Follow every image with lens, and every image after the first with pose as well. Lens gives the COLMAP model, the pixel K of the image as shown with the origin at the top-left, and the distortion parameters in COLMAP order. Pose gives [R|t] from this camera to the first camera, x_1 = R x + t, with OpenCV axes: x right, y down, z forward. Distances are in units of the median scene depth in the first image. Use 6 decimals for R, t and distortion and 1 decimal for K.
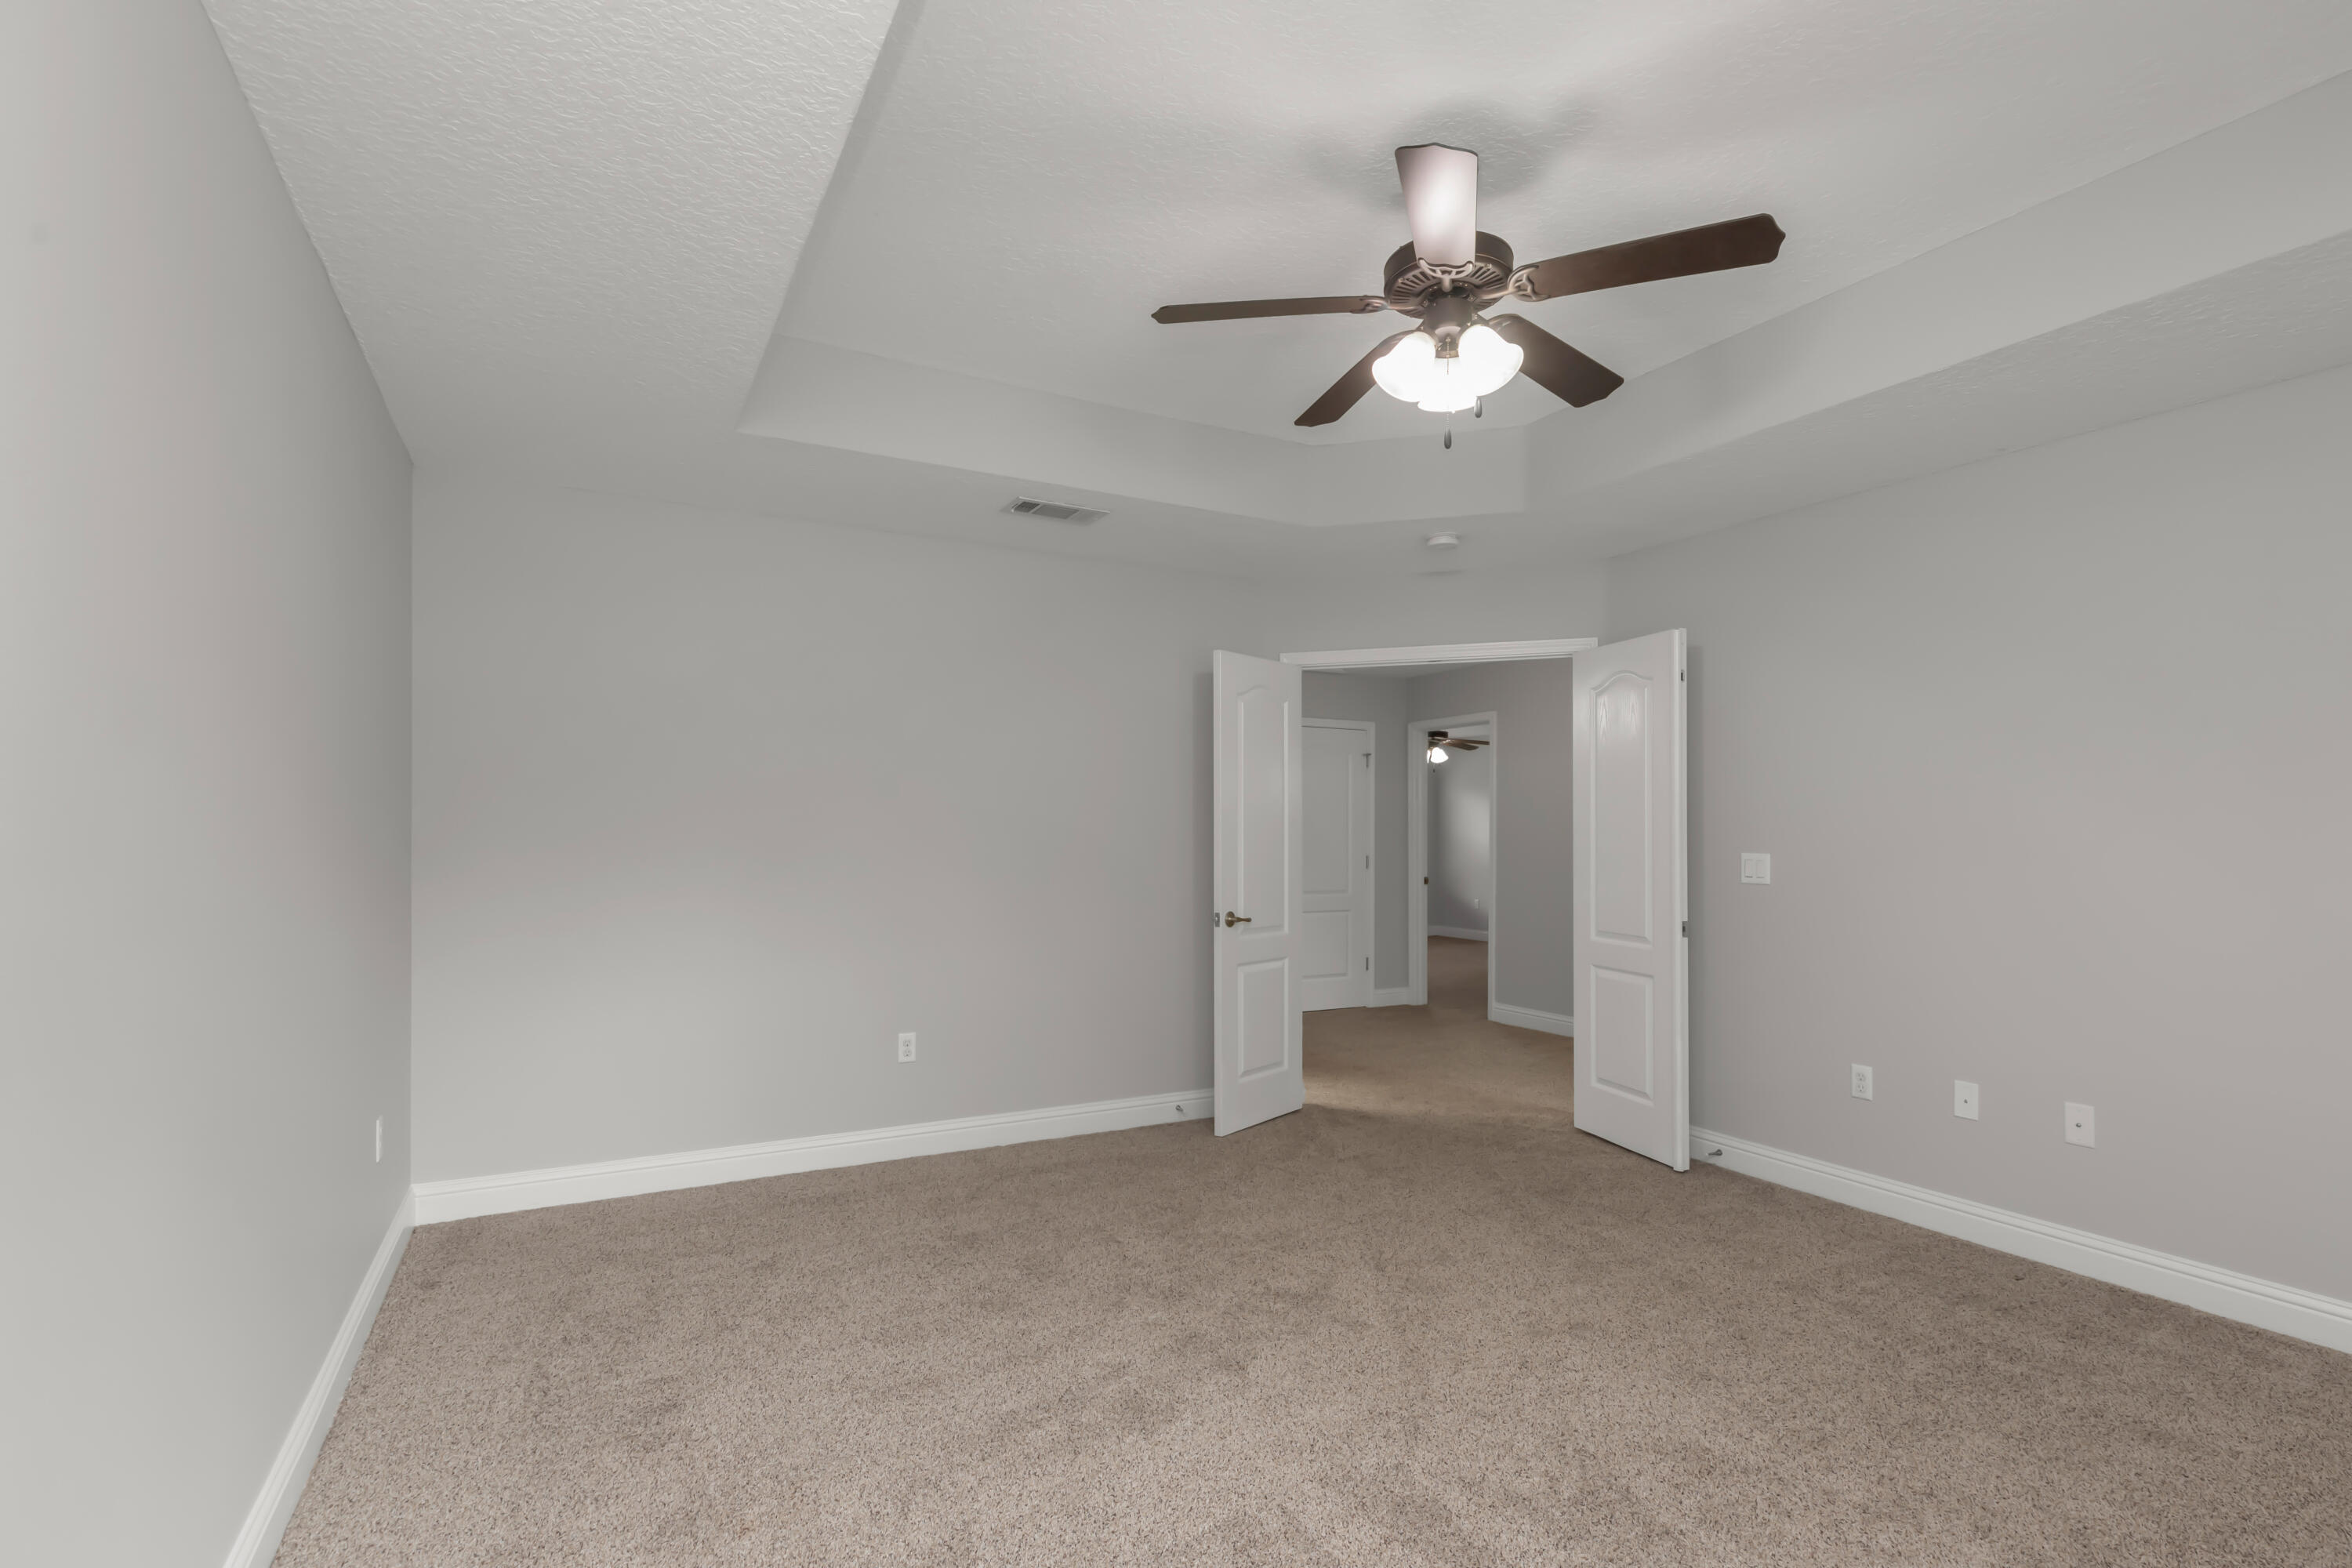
lens RADIAL K [[1074.2, 0, 1178.8], [0, 1074.2, 815.7], [0, 0, 1]] dist [0.002872, 0.000122]
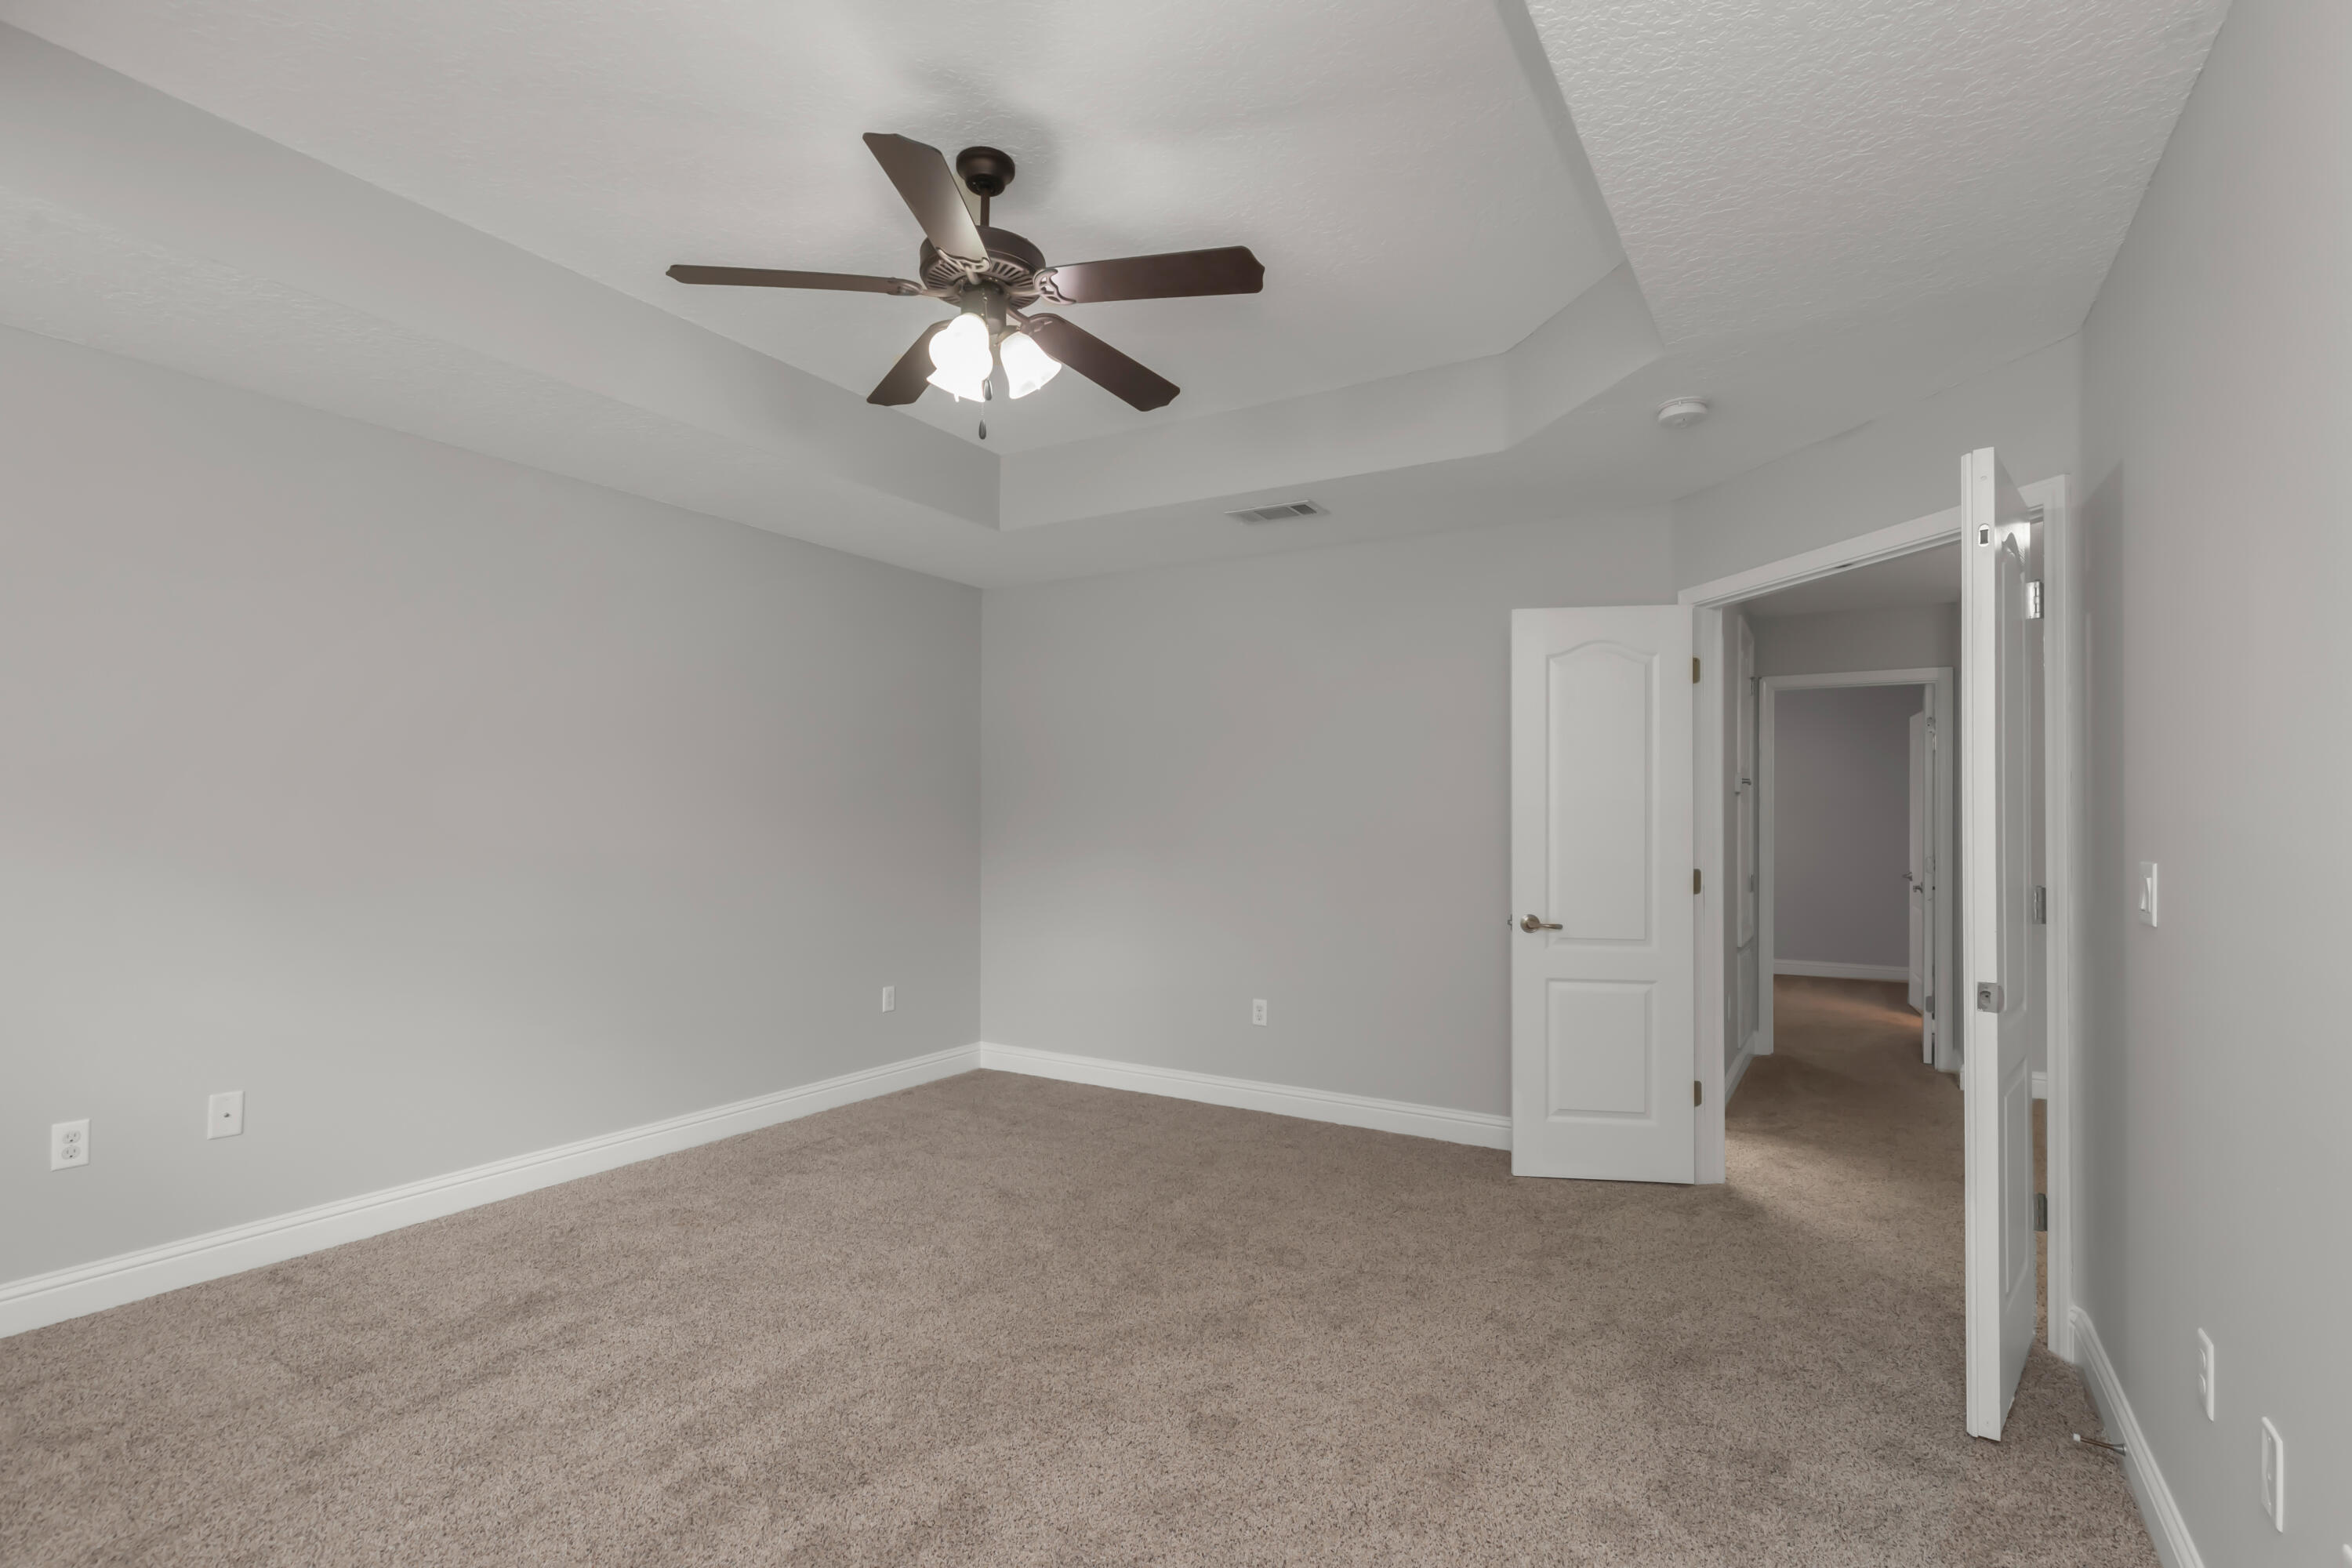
lens RADIAL K [[1074.2, 0, 1178.8], [0, 1074.2, 815.7], [0, 0, 1]] dist [0.002872, 0.000122]
pose [[0.540708, -0.000876, -0.841210, 0.643820], [0.008319, 0.999956, 0.004306, 0.004621], [0.841169, -0.009327, 0.540692, 0.323784]]
